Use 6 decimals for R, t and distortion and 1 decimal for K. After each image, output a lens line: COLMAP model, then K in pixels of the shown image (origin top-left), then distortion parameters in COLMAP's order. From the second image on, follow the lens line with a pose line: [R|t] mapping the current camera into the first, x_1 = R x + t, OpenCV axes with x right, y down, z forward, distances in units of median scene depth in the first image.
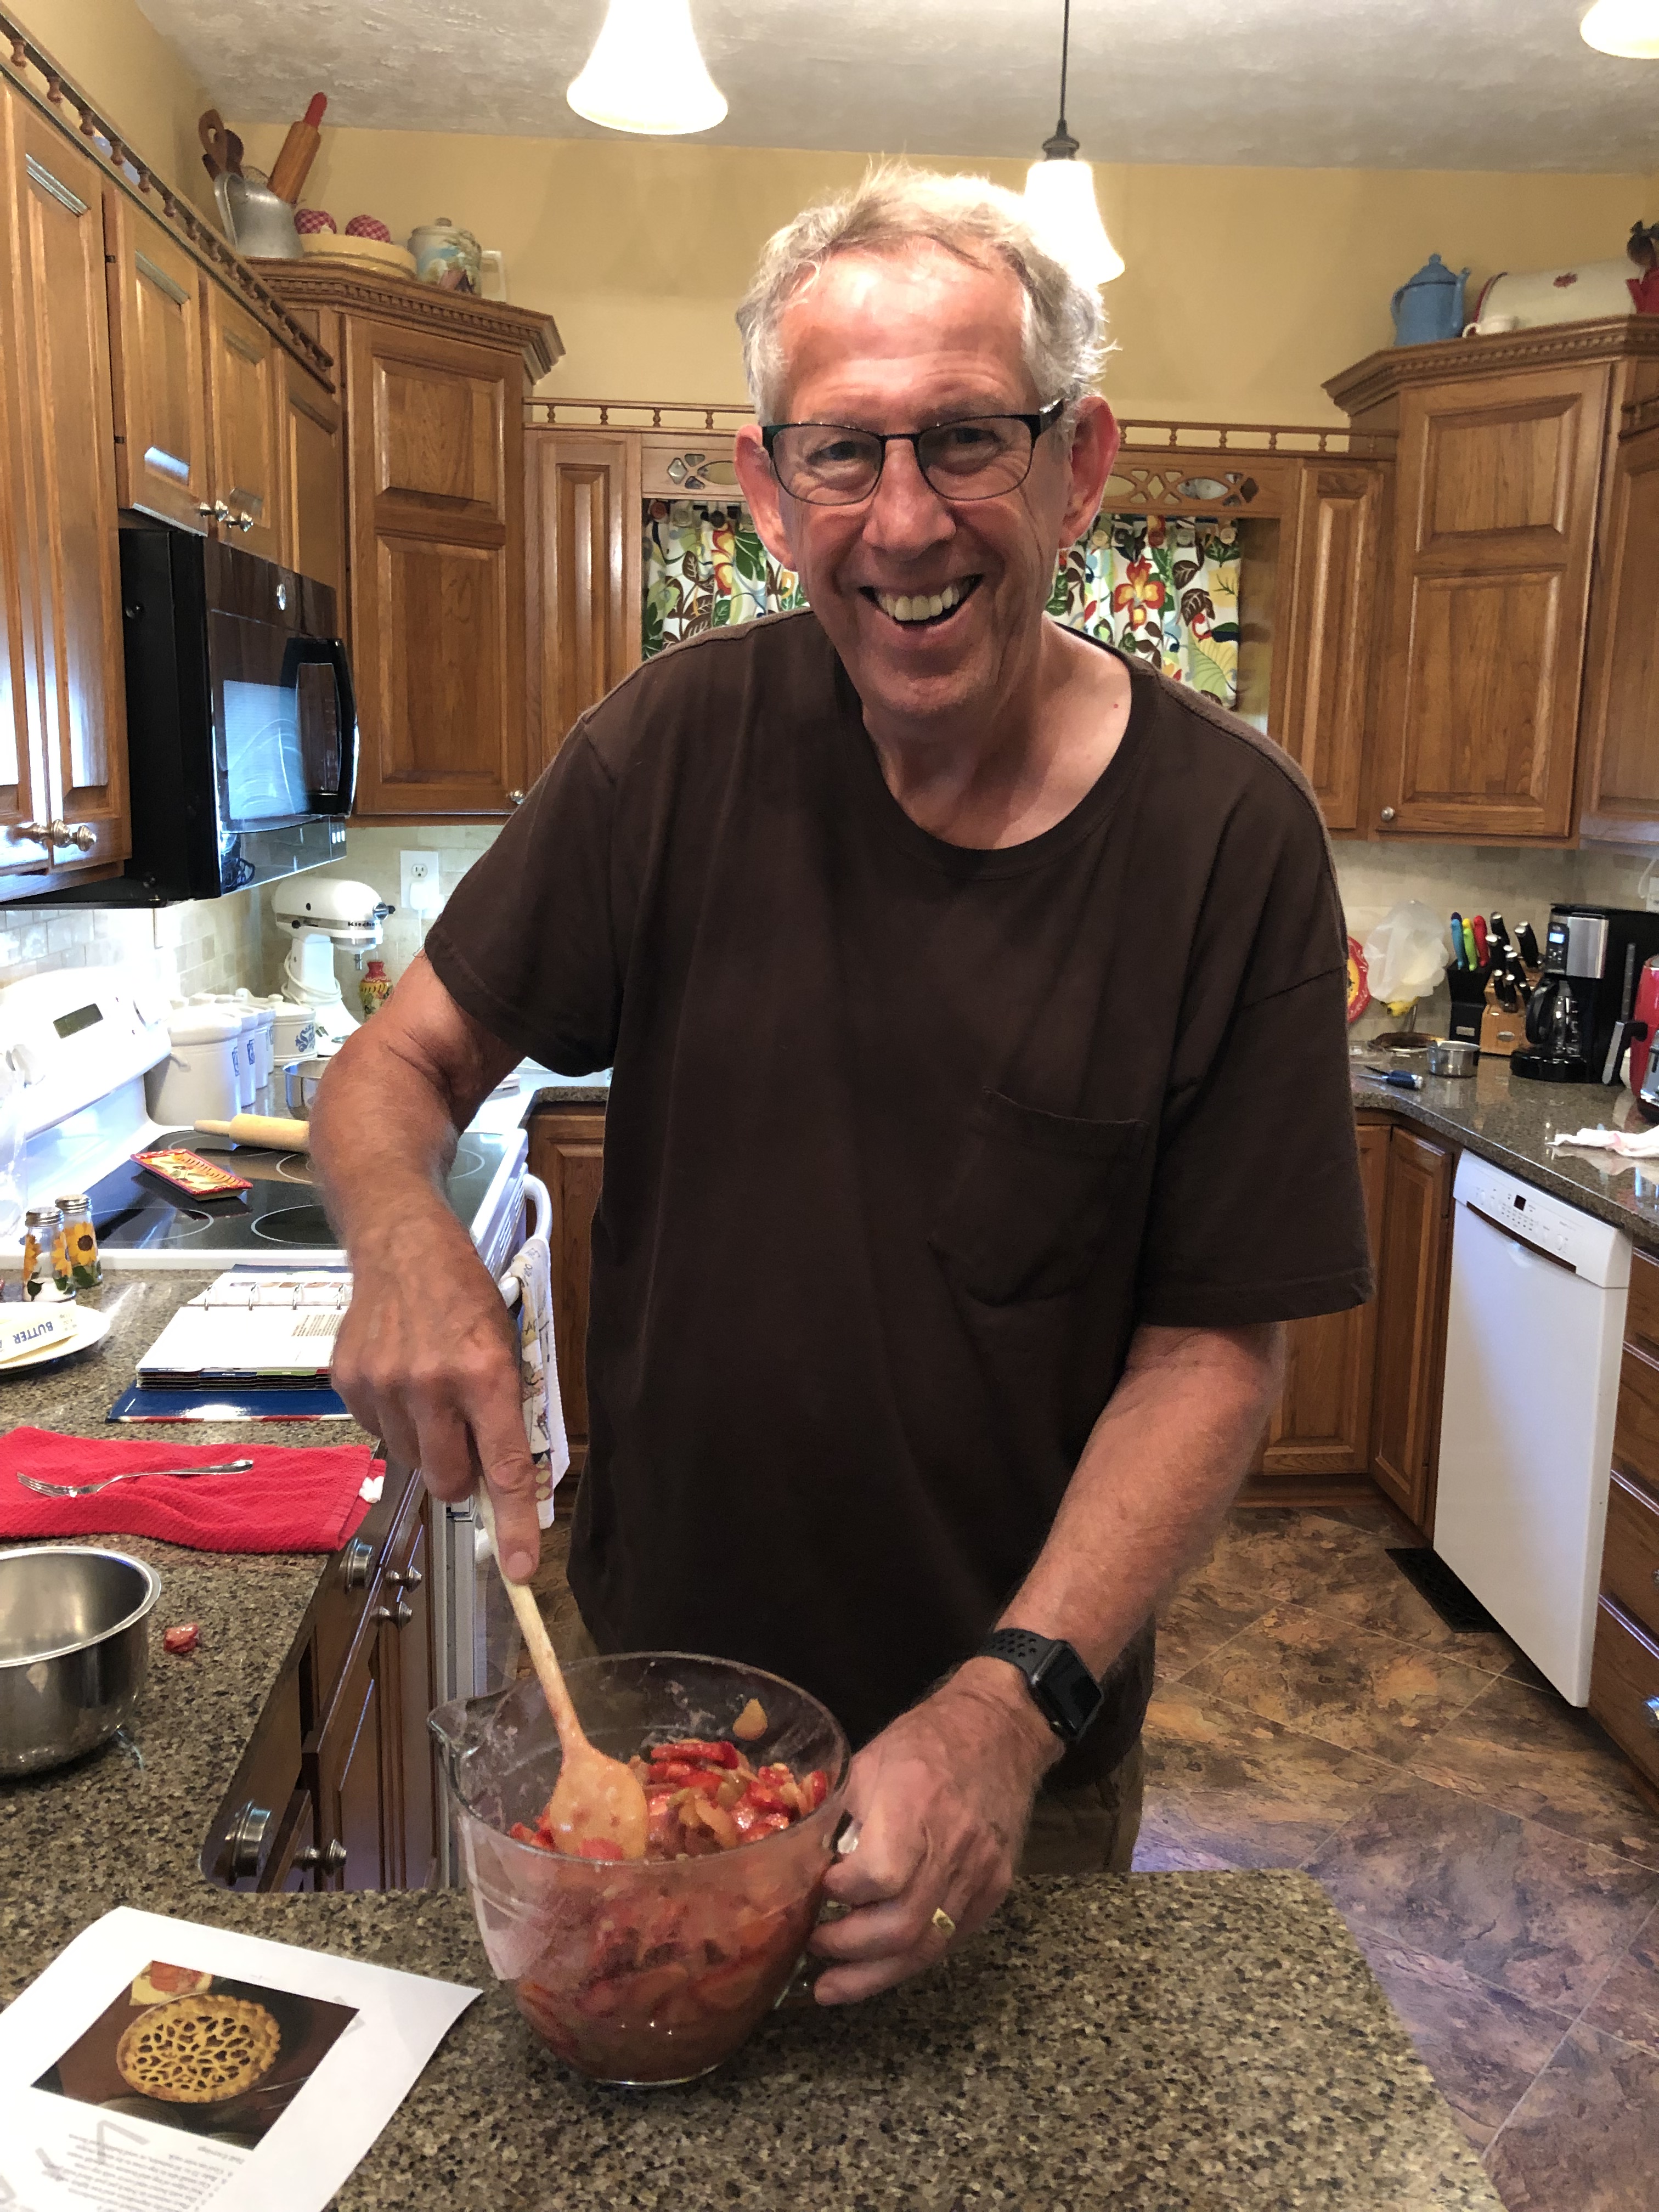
lens RADIAL K [[1838.1, 0, 832.9], [0, 1838.1, 1110.1], [0, 0, 1]] dist [-0.009772, 0.054599]
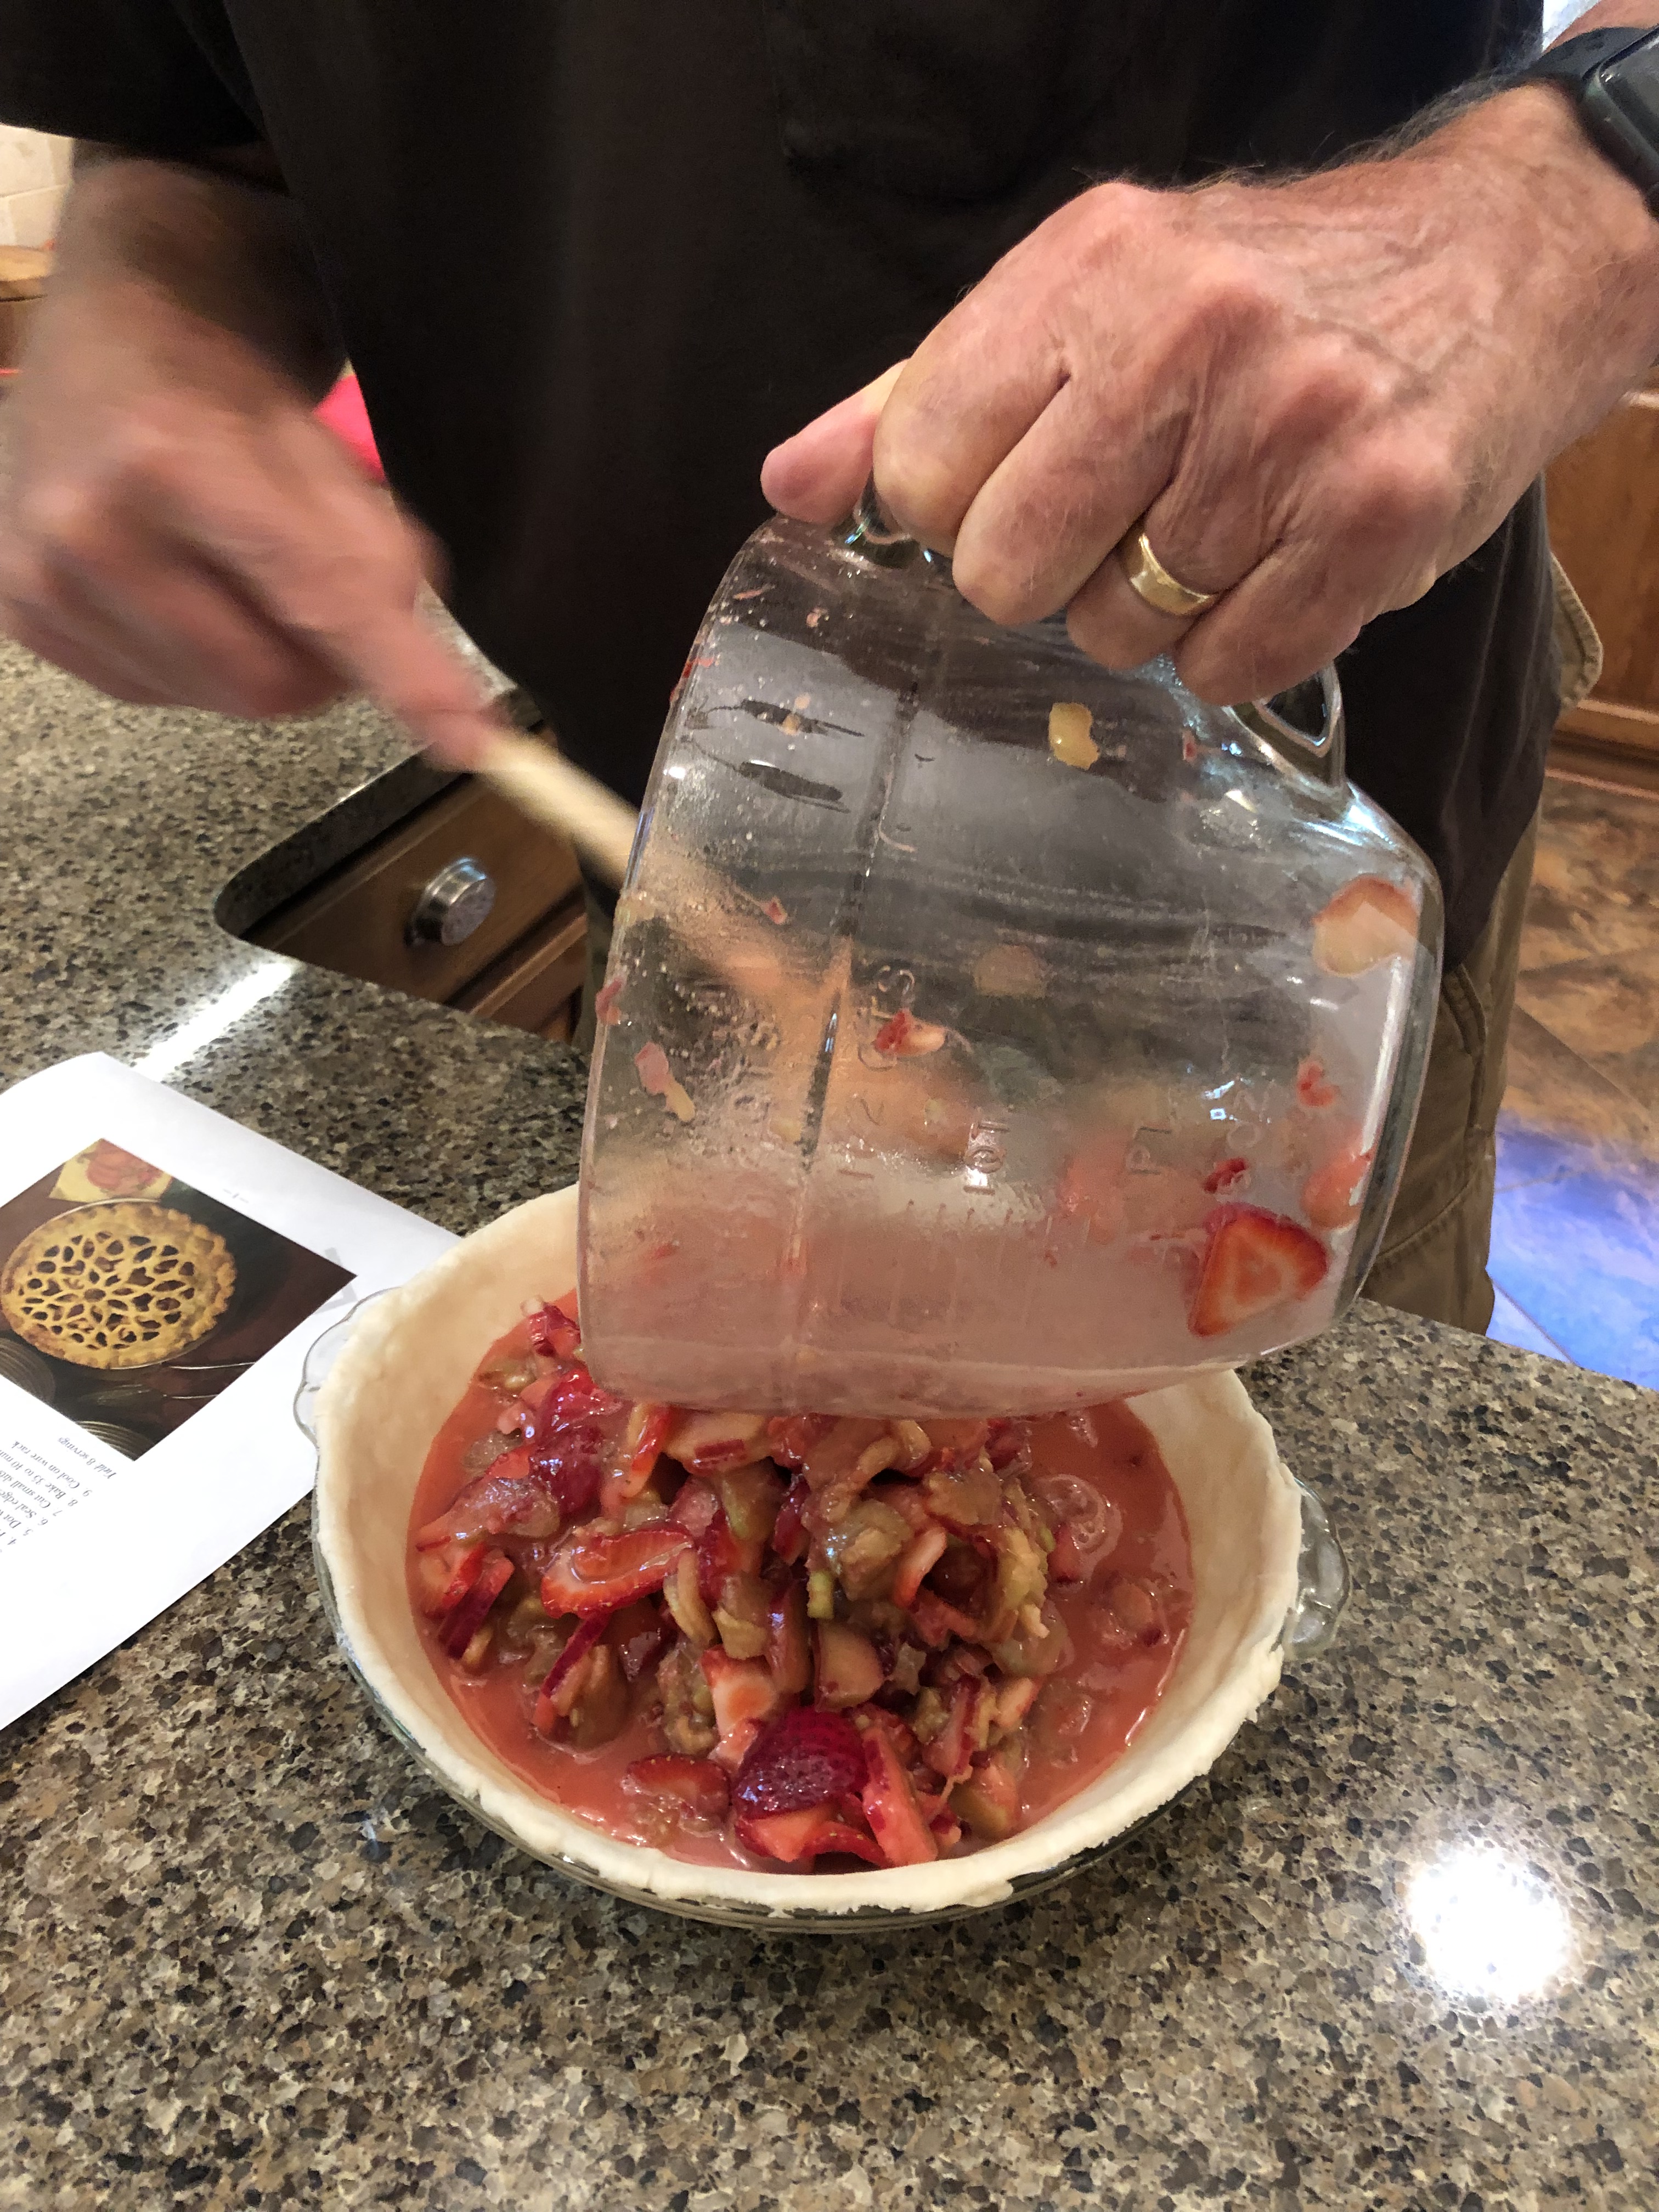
lens RADIAL K [[1838.1, 0, 832.9], [0, 1838.1, 1110.1], [0, 0, 1]] dist [-0.009772, 0.054599]
pose [[0.881703, 0.305067, -0.359907, 0.056852], [-0.132855, 0.892500, 0.431038, 0.041616], [0.452712, -0.332232, 0.827450, 0.146144]]
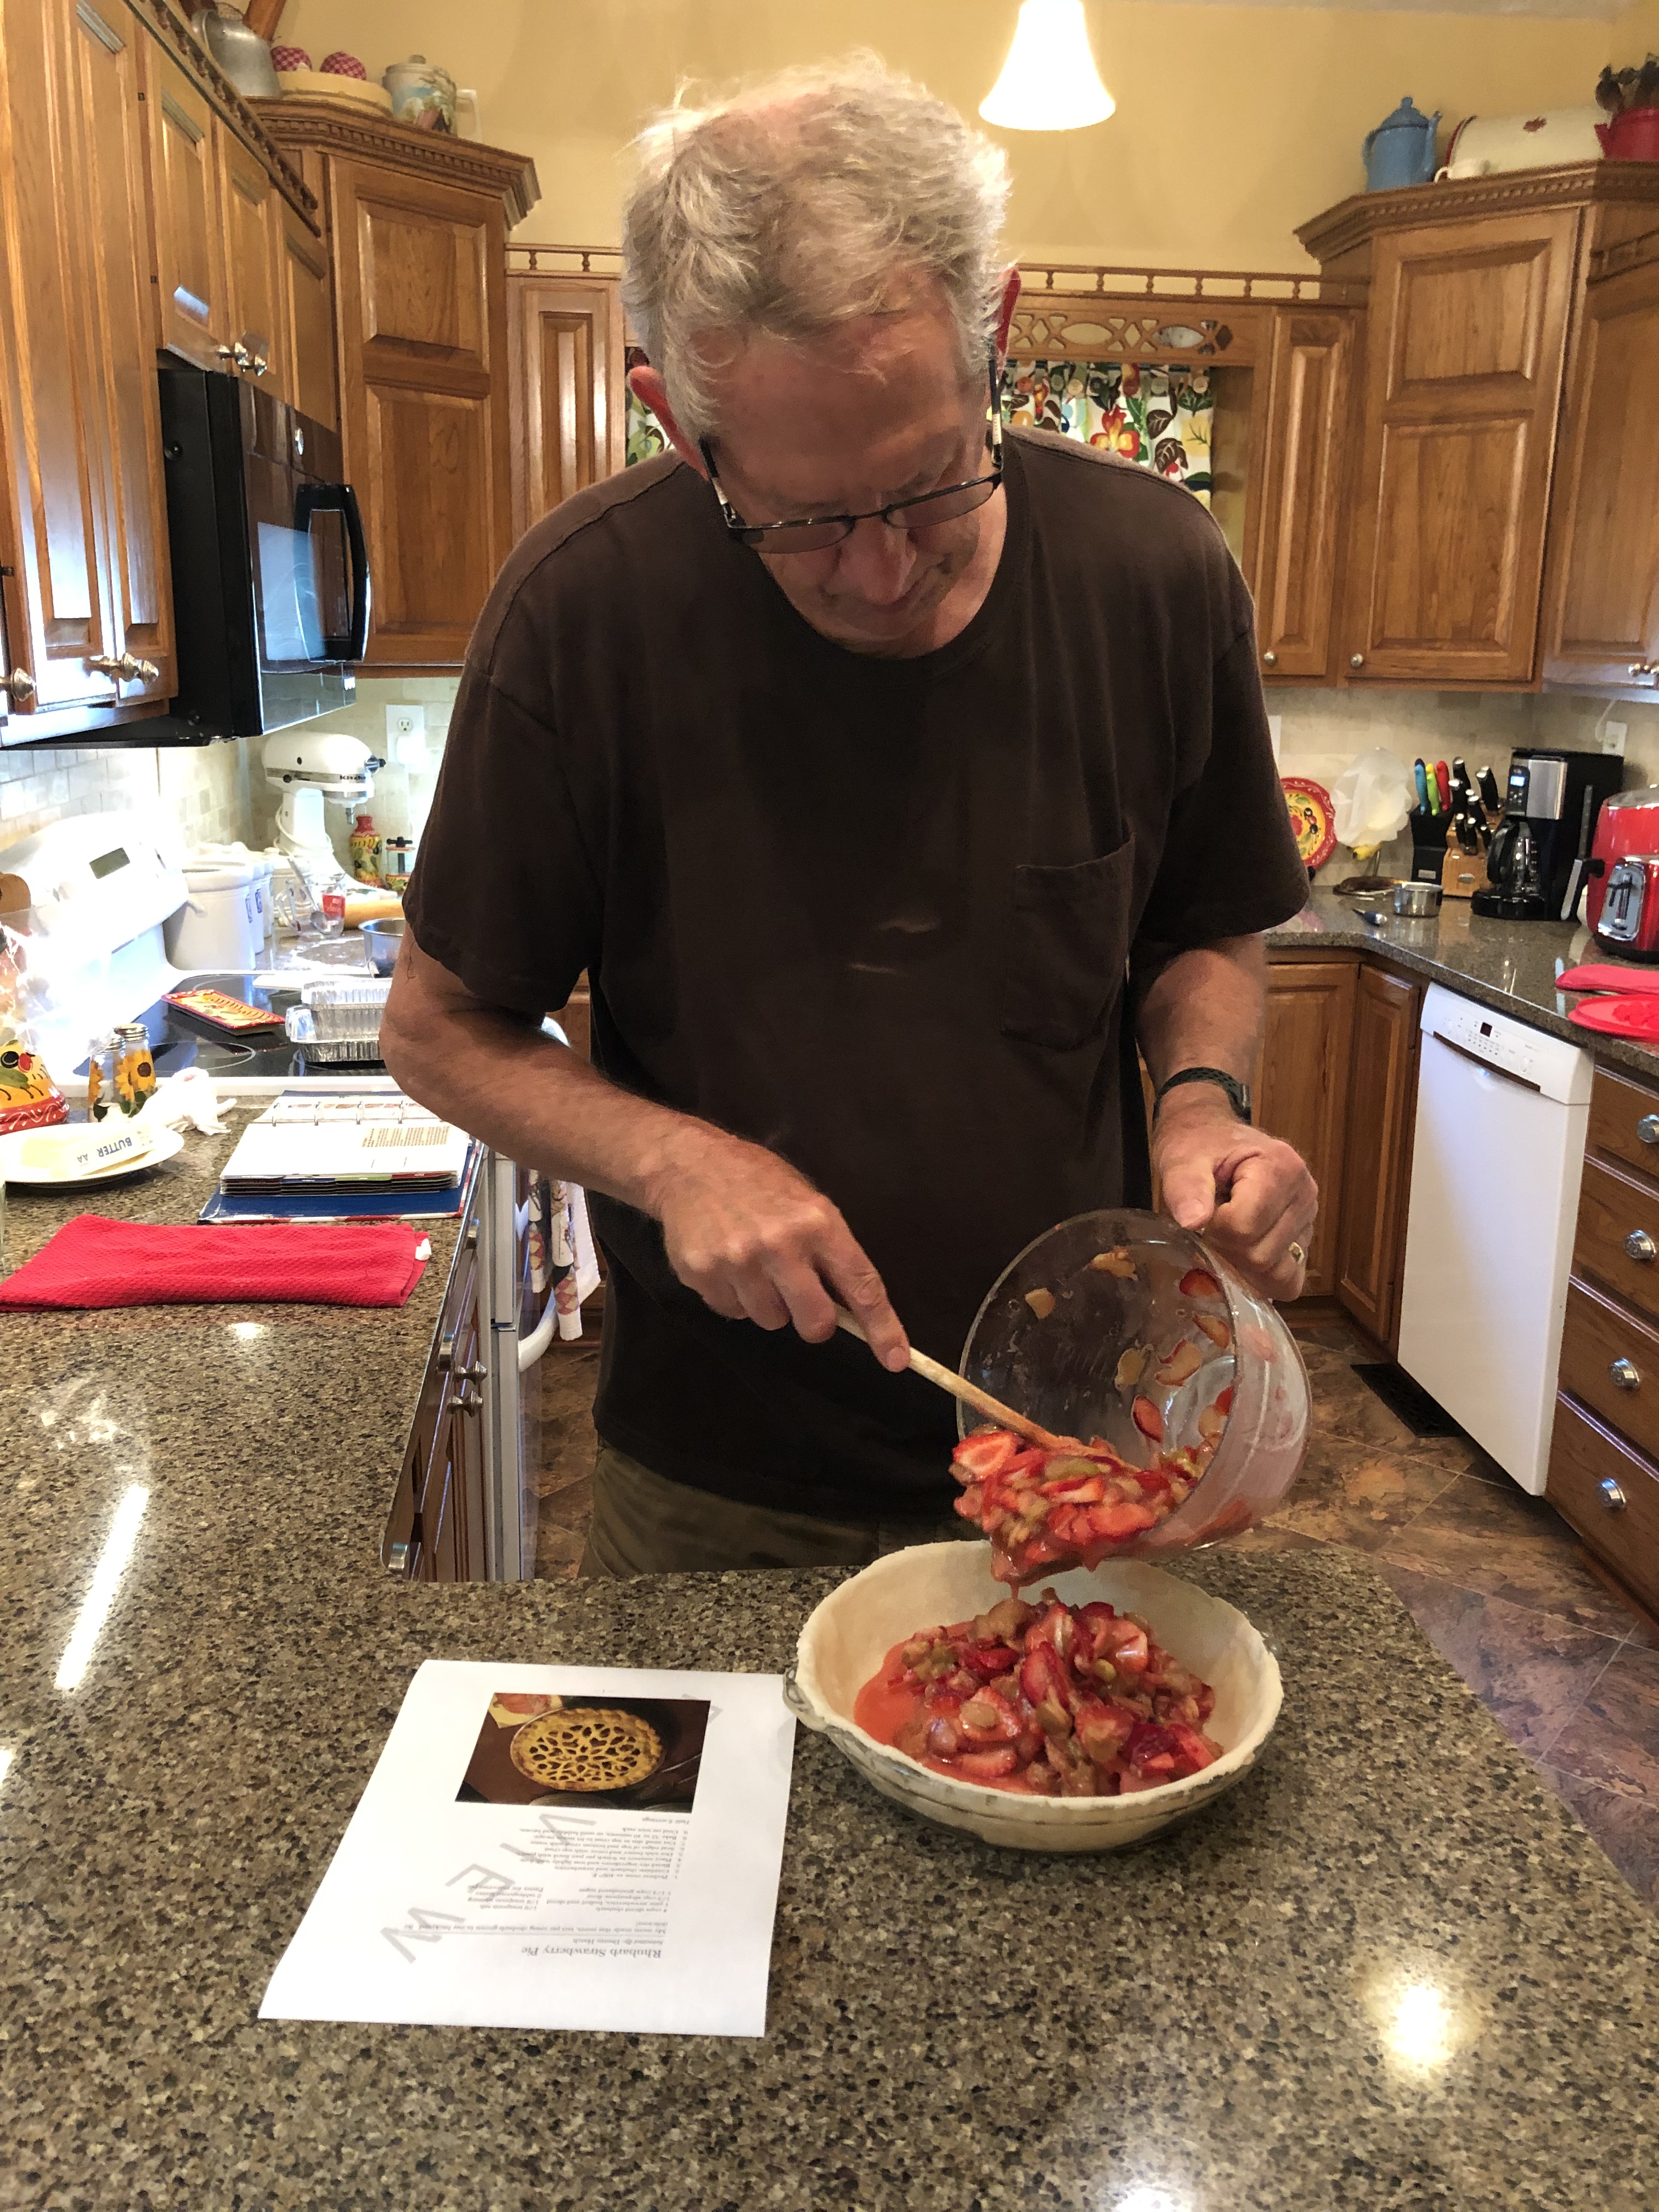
lens RADIAL K [[1842.7, 0, 829.5], [0, 1842.7, 1106.0], [0, 0, 1]] dist [-0.016787, 0.061931]
pose [[0.999385, -0.014126, 0.032101, -0.032665], [0.012027, 0.997833, 0.064687, 0.019152], [-0.032946, -0.064261, 0.997389, -0.037582]]
